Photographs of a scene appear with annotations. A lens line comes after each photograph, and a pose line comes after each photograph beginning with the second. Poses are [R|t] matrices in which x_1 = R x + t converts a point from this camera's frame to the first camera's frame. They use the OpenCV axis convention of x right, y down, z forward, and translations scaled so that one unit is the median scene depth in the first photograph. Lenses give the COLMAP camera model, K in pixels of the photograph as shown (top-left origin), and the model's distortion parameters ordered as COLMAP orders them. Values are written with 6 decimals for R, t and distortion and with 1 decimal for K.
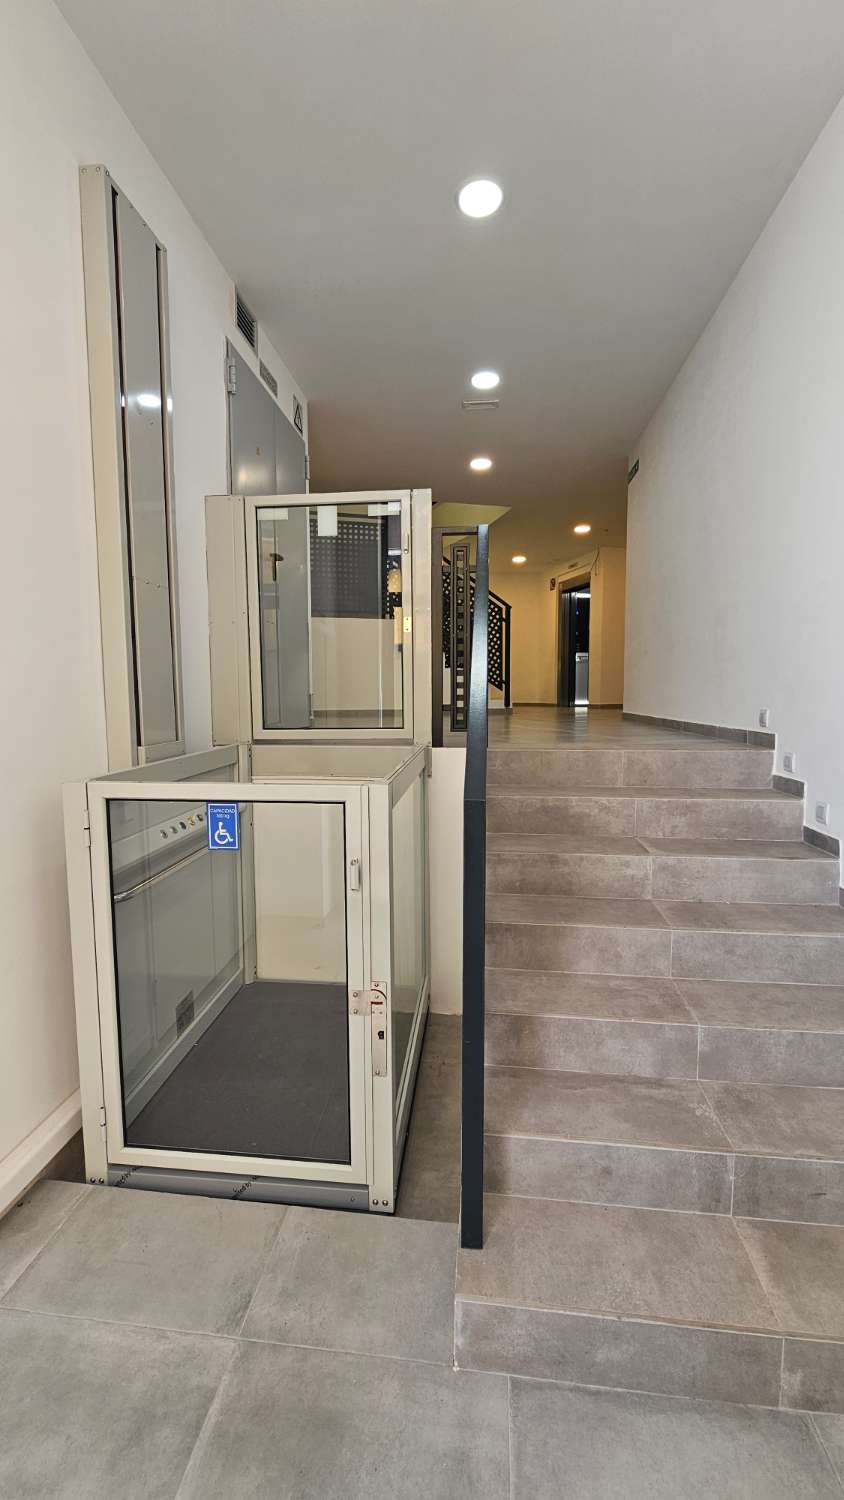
lens RADIAL K [[612.2, 0, 417.9], [0, 612.2, 746.4], [0, 0, 1]] dist [-0.000166, -0.002425]
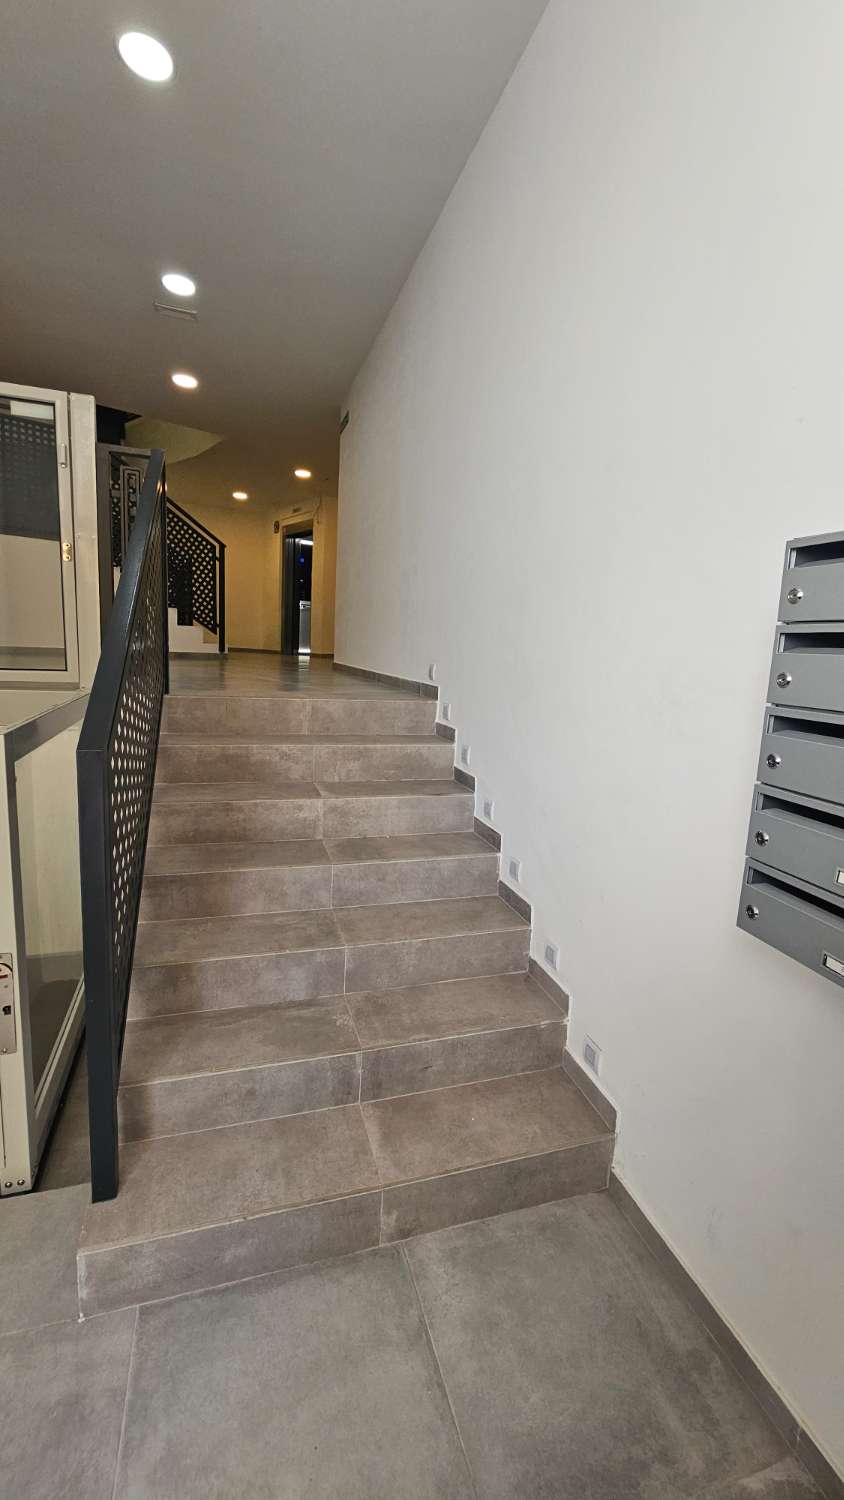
lens RADIAL K [[612.2, 0, 417.9], [0, 612.2, 746.4], [0, 0, 1]] dist [-0.000166, -0.002425]
pose [[0.912636, -0.017785, 0.408385, 0.110860], [-0.017118, 0.996514, 0.081651, -0.002160], [-0.408414, -0.081509, 0.909150, -0.033976]]
